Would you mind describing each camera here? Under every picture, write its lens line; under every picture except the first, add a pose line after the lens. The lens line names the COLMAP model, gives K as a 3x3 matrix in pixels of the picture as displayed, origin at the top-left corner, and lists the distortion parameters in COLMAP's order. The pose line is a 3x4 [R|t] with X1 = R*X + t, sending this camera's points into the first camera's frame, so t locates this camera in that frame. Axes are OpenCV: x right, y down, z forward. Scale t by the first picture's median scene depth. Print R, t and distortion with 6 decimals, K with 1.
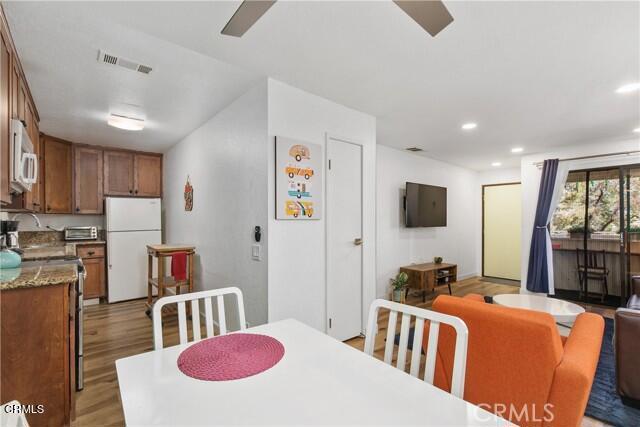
lens RADIAL K [[291.5, 0, 320.1], [0, 291.5, 221.3], [0, 0, 1]] dist [-0.004468, -0.000369]
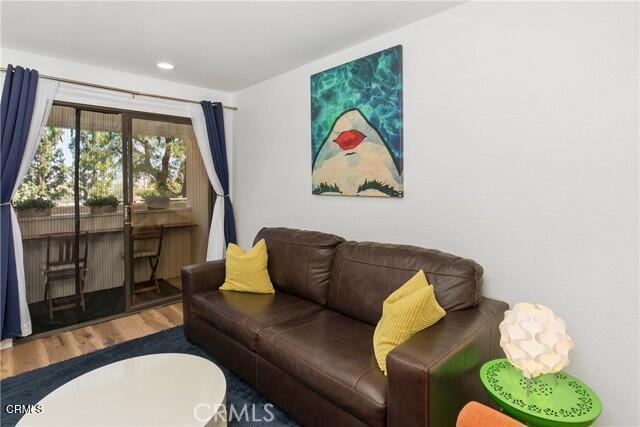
lens RADIAL K [[332.4, 0, 317.8], [0, 332.4, 189.5], [0, 0, 1]] dist [-0.002424, -0.000596]
pose [[-0.070570, -0.016188, 0.997375, 0.176019], [0.003771, 0.999857, 0.016495, -0.010807], [-0.997500, 0.004925, -0.070499, 0.509797]]
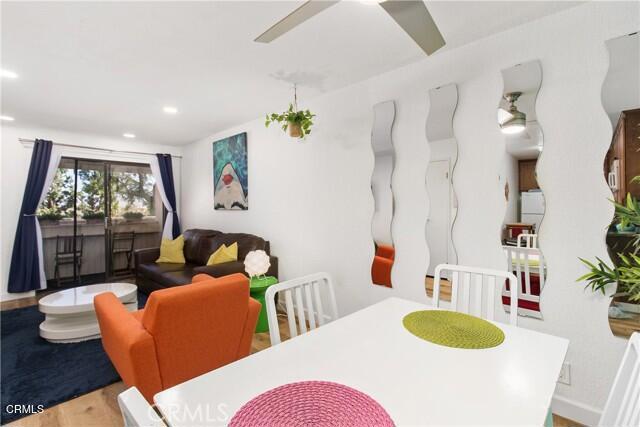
lens RADIAL K [[292.5, 0, 319.6], [0, 292.5, 205.8], [0, 0, 1]] dist [0.000242, 0.000029]
pose [[-0.115247, 0.002710, 0.993333, -0.205096], [0.007584, 0.999970, -0.001848, 0.000775], [-0.993308, 0.007321, -0.115264, 0.238281]]
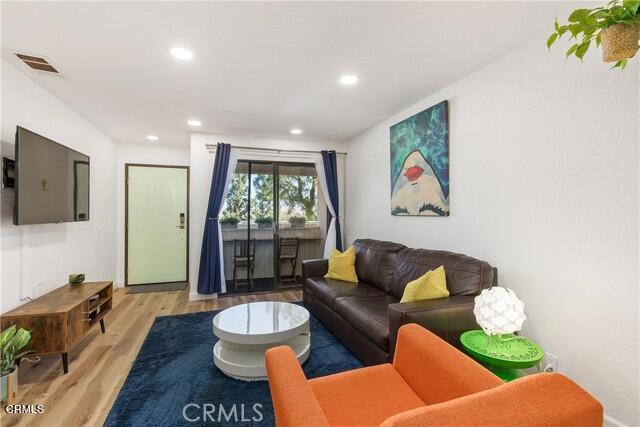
lens RADIAL K [[300.9, 0, 316.5], [0, 300.9, 212.3], [0, 0, 1]] dist [0.001441, 0.000050]
pose [[0.358740, -0.000378, 0.933437, 0.022203], [0.002132, 0.999998, -0.000414, 0.001999], [-0.933435, 0.002138, 0.358740, 0.378133]]
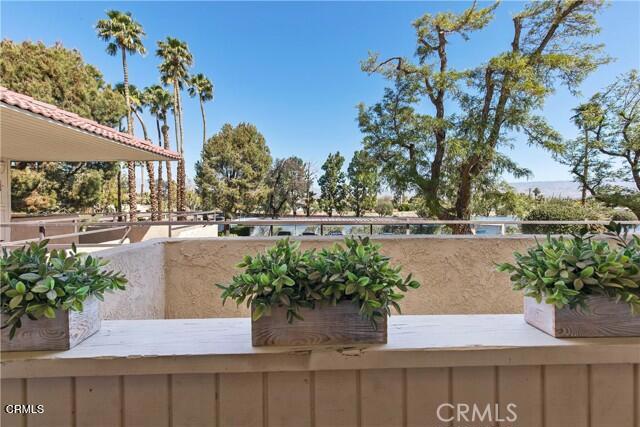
lens RADIAL K [[297.5, 0, 316.1], [0, 297.5, 201.4], [0, 0, 1]] dist [0.004271, 0.000118]
pose [[0.632182, -0.006262, 0.774795, 1.020328], [0.004485, 0.999980, 0.004423, 0.001424], [-0.774807, 0.000679, 0.632197, 0.948574]]
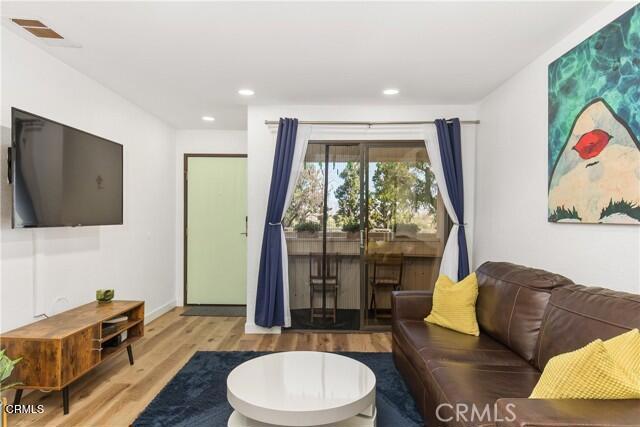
lens RADIAL K [[401.5, 0, 319.2], [0, 401.5, 224.1], [0, 0, 1]] dist [0.001851, -0.000521]
pose [[0.652684, -0.009985, 0.757564, 0.154986], [-0.006239, 0.999808, 0.018553, 0.003193], [-0.757604, -0.016836, 0.652497, 0.347738]]
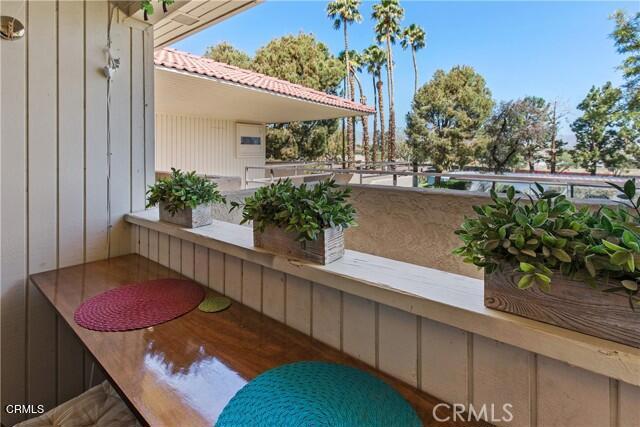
lens RADIAL K [[306.9, 0, 308.5], [0, 306.9, 150.6], [0, 0, 1]] dist [0.001583, 0.000355]
pose [[0.984307, 0.000102, 0.176465, 1.109503], [0.000513, 0.999994, -0.003440, 0.001974], [-0.176464, 0.003476, 0.984301, 0.834919]]
